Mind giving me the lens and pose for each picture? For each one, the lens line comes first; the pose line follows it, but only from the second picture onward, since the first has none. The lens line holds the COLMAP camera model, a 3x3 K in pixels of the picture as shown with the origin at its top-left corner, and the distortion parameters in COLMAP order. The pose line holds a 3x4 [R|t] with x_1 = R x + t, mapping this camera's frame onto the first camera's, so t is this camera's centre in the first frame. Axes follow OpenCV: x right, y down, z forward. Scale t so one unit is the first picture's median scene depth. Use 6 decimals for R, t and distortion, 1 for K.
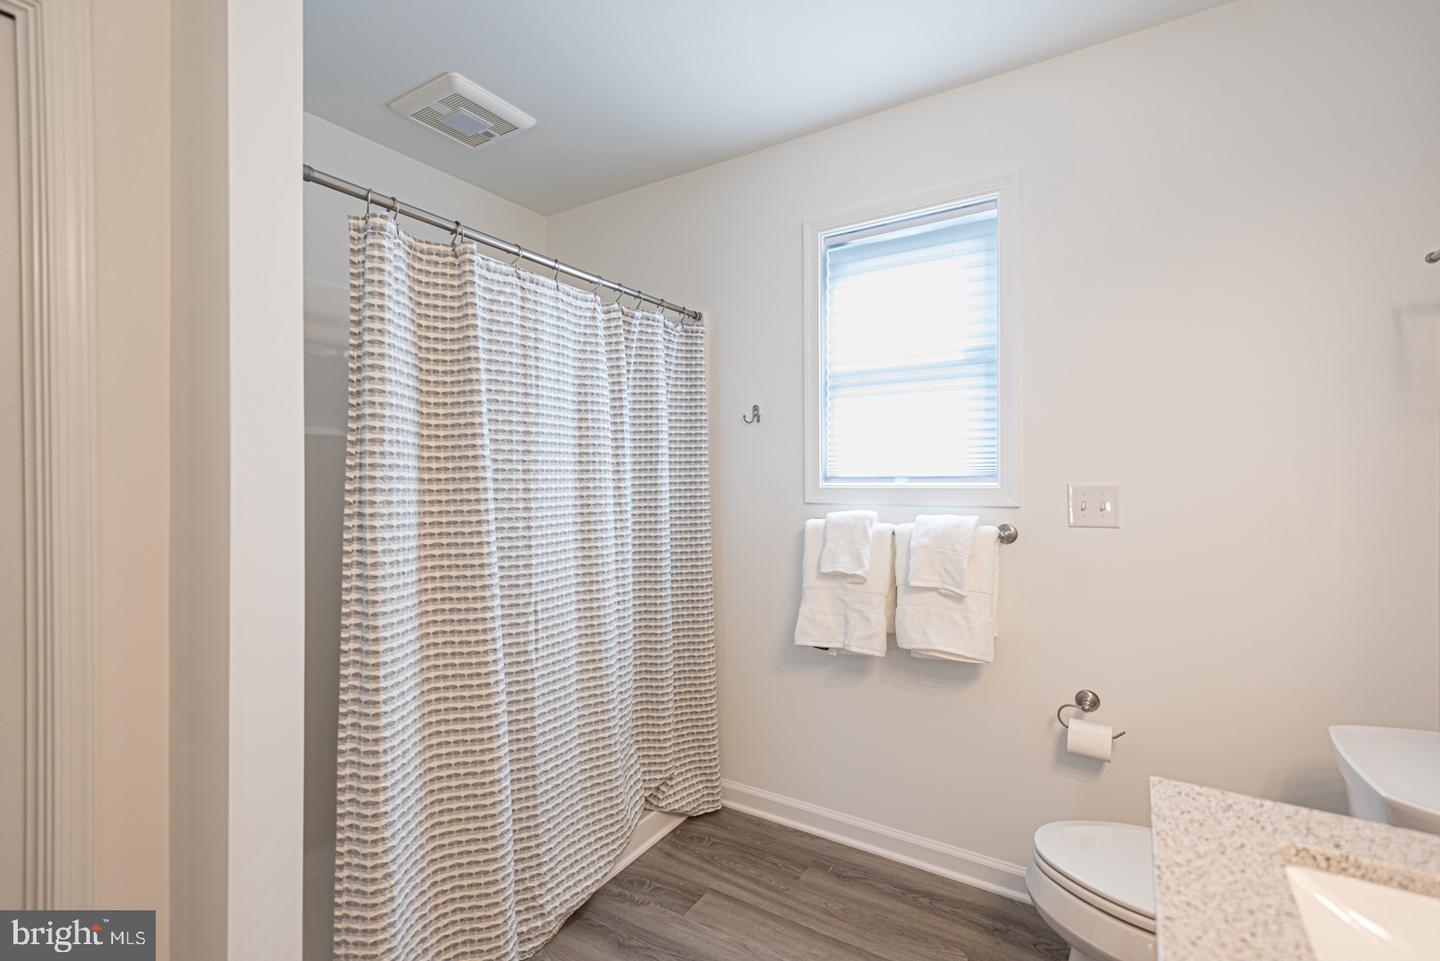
lens RADIAL K [[656.8, 0, 715.4], [0, 656.8, 472.9], [0, 0, 1]] dist [0.010266, -0.002656]
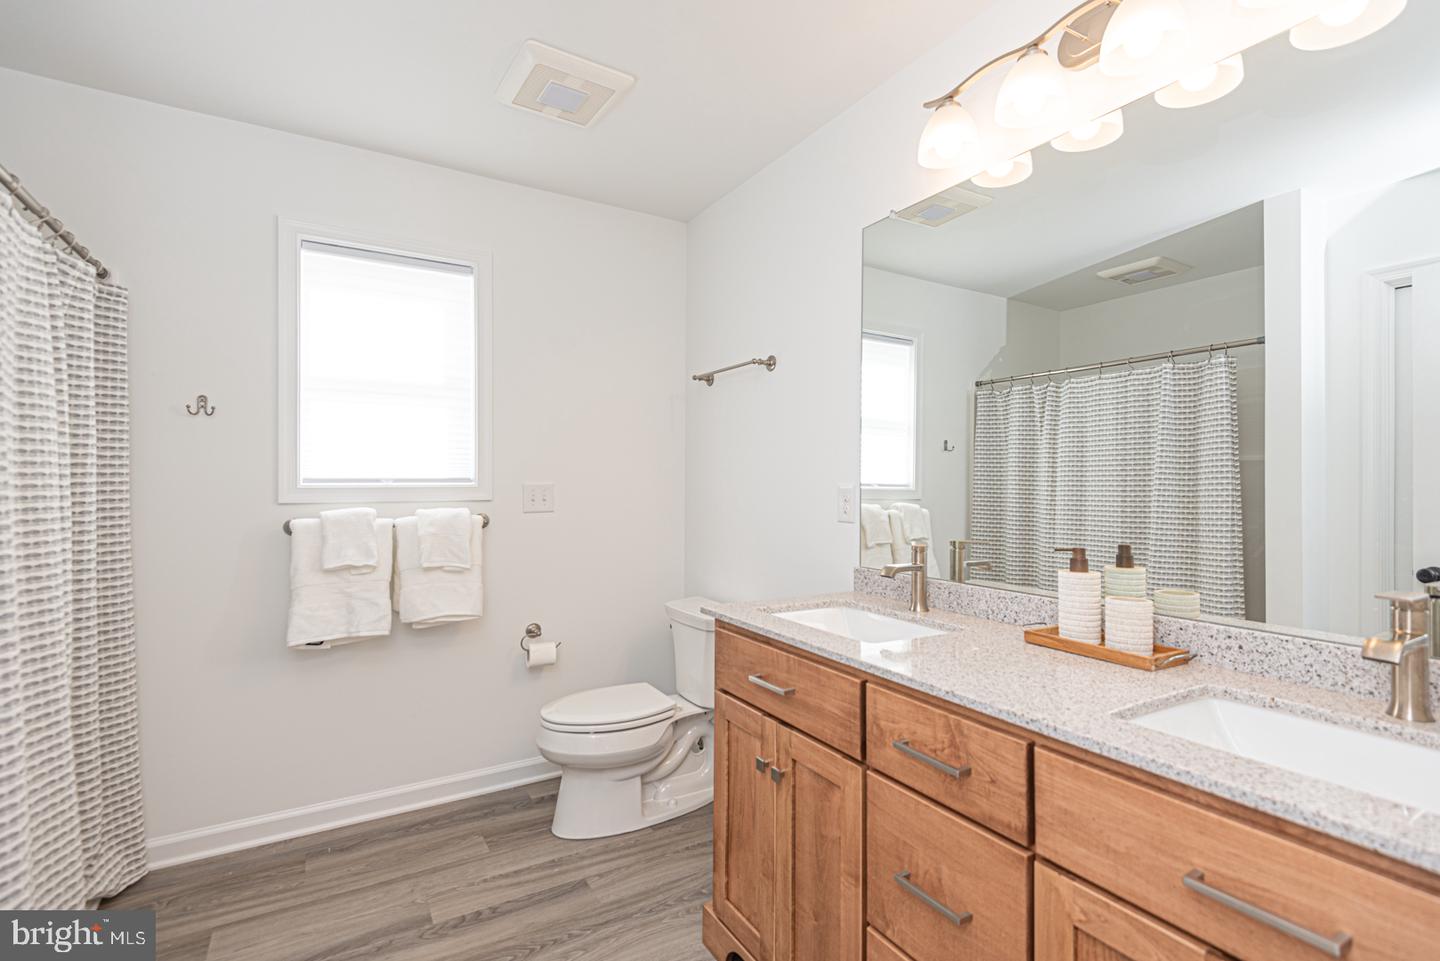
lens RADIAL K [[656.8, 0, 707.1], [0, 656.8, 481.7], [0, 0, 1]] dist [0.010266, -0.002656]
pose [[0.452578, 0.011107, 0.891656, -0.514730], [-0.004422, 0.999938, -0.010211, 0.021990], [-0.891714, 0.000679, 0.452599, -0.018714]]
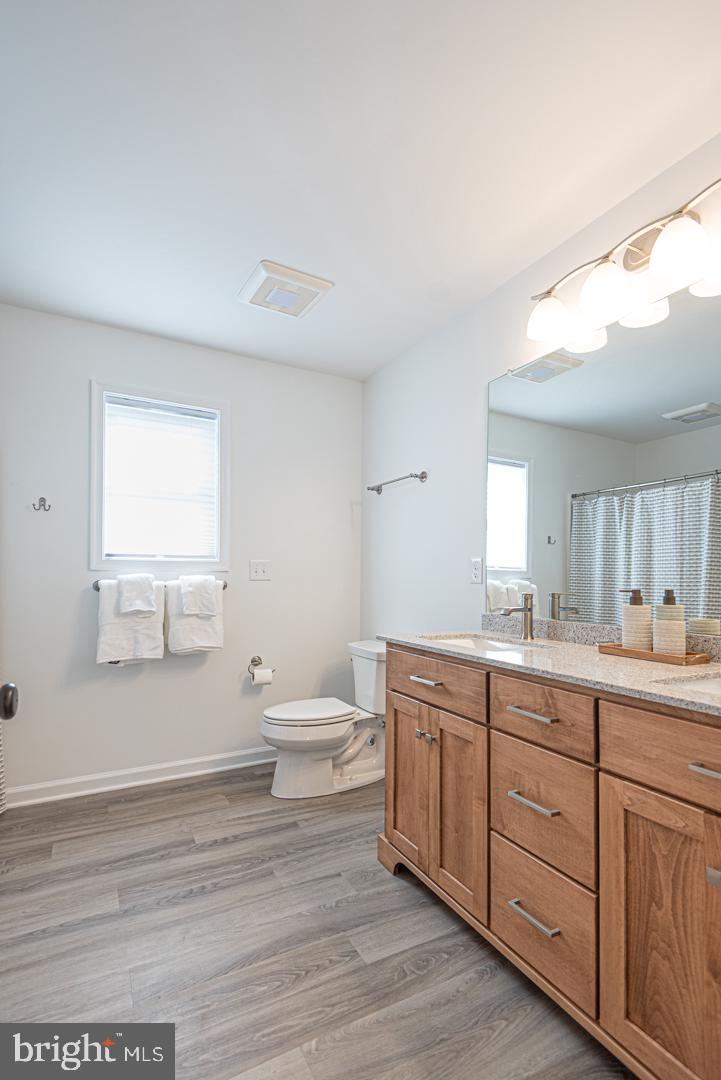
lens RADIAL K [[492.6, 0, 341.9], [0, 492.6, 562.1], [0, 0, 1]] dist [0.010266, -0.002656]
pose [[0.500864, 0.044618, 0.864375, -0.611217], [-0.014969, 0.998968, -0.042892, 0.076702], [-0.865396, 0.008544, 0.501015, -0.042019]]
